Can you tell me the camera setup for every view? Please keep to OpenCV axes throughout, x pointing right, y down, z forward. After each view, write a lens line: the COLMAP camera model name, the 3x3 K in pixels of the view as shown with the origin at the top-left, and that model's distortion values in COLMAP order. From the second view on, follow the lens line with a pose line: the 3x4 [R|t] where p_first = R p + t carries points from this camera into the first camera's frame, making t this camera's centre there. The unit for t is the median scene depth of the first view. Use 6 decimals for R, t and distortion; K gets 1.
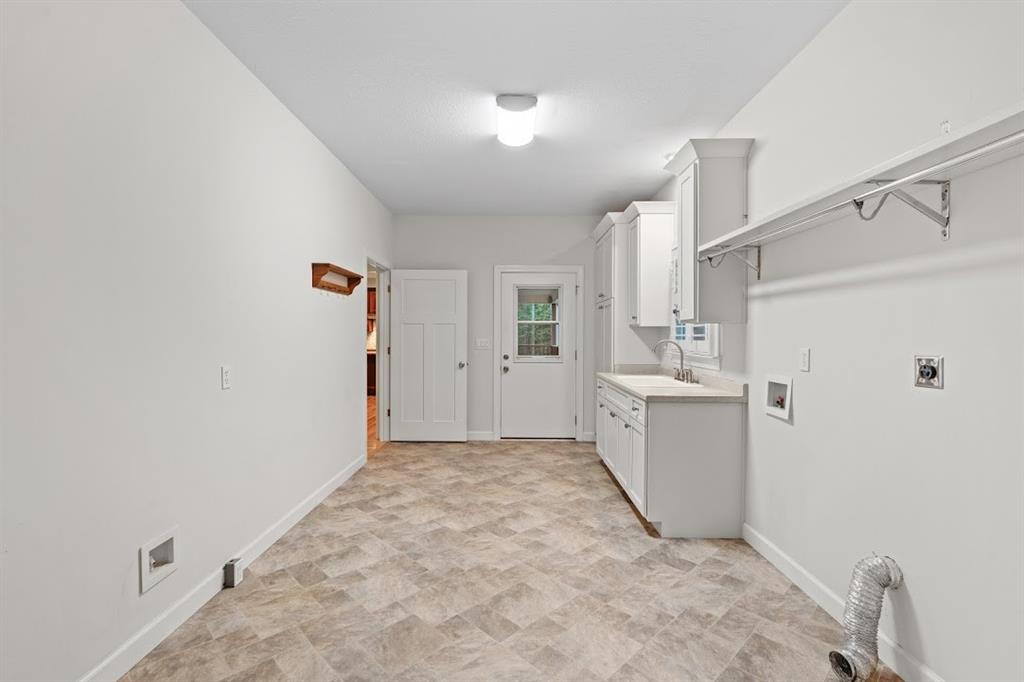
lens RADIAL K [[471.0, 0, 507.4], [0, 471.0, 337.4], [0, 0, 1]] dist [-0.010513, 0.001280]
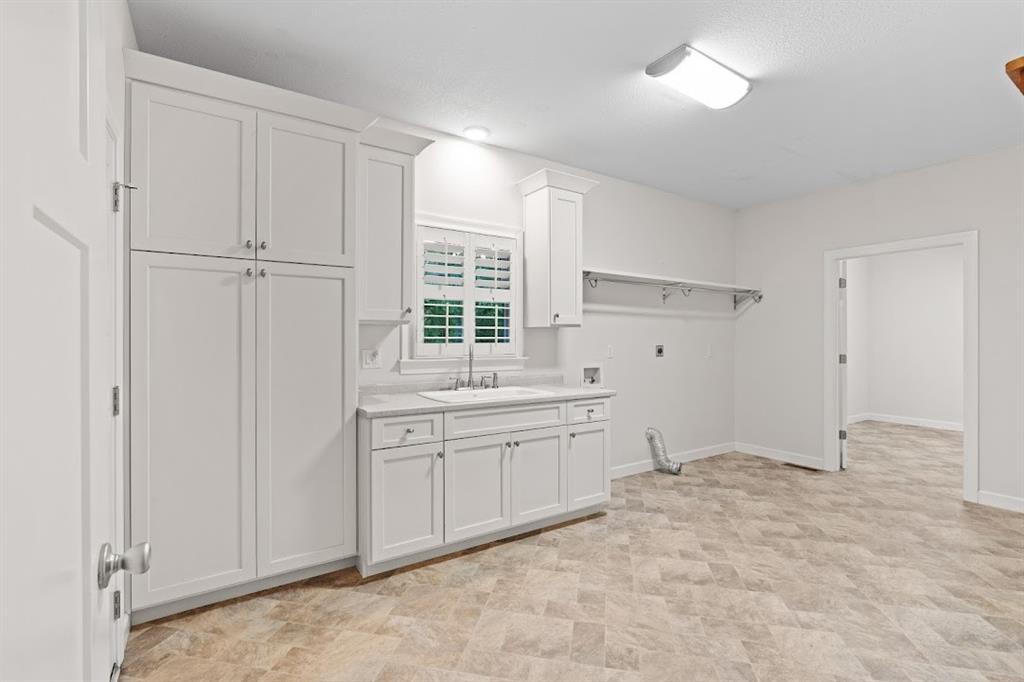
lens RADIAL K [[471.0, 0, 504.9], [0, 471.0, 340.6], [0, 0, 1]] dist [-0.010513, 0.001280]
pose [[-0.556868, -0.005040, 0.830586, -0.514734], [0.003677, 0.999957, 0.008533, -0.008678], [-0.830593, 0.007806, -0.556825, 1.887978]]
